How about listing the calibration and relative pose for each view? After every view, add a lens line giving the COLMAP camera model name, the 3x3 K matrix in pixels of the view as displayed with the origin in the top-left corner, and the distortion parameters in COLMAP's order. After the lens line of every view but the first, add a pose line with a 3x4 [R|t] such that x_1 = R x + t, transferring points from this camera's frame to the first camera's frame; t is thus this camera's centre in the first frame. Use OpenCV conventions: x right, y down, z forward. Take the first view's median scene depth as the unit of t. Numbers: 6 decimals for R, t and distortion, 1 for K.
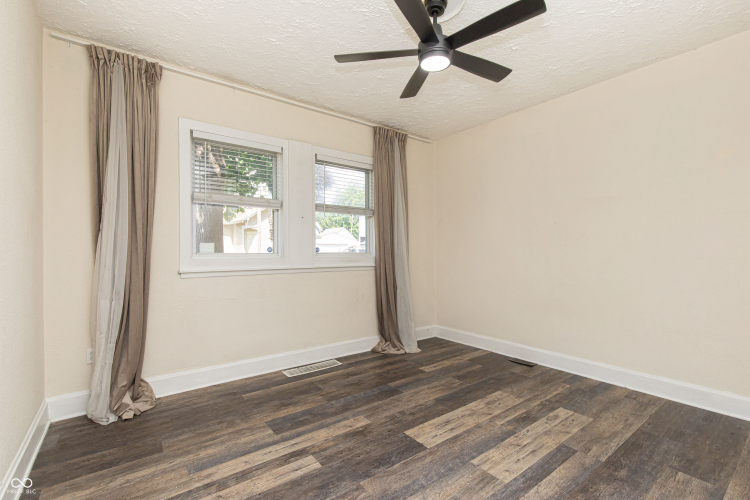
lens RADIAL K [[335.5, 0, 386.1], [0, 335.5, 248.7], [0, 0, 1]] dist [0.010346, -0.000471]
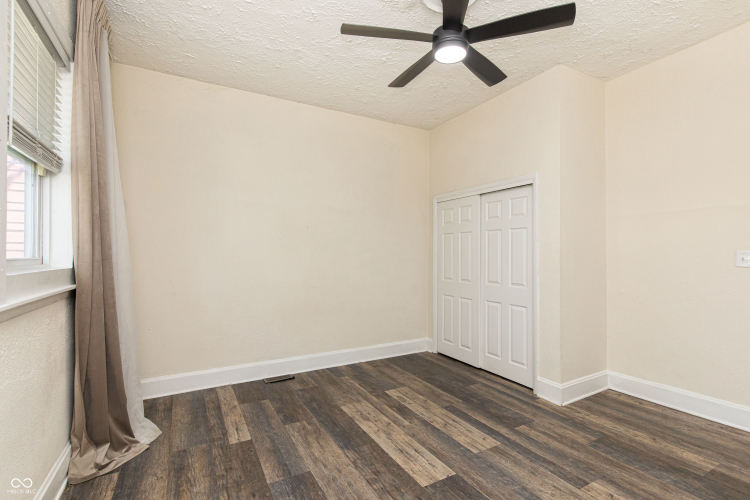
lens RADIAL K [[348.6, 0, 377.5], [0, 348.6, 234.5], [0, 0, 1]] dist [0.006634, -0.000127]
pose [[0.163658, 0.052732, 0.985107, -0.768061], [-0.008936, 0.998609, -0.051970, -0.000007], [-0.986477, -0.000298, 0.163902, 0.930309]]
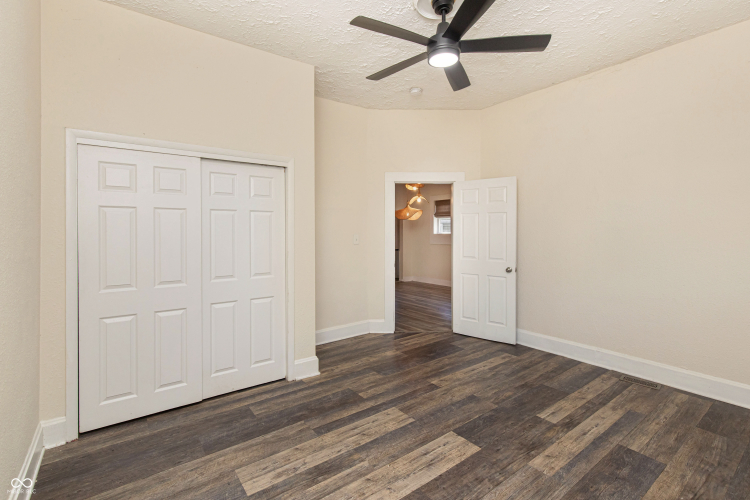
lens RADIAL K [[348.6, 0, 377.5], [0, 348.6, 234.5], [0, 0, 1]] dist [0.006634, -0.000127]
pose [[-0.999470, 0.004631, 0.032236, 0.281475], [0.004720, 0.999985, 0.002675, -0.023668], [-0.032223, 0.002825, -0.999477, 1.850328]]
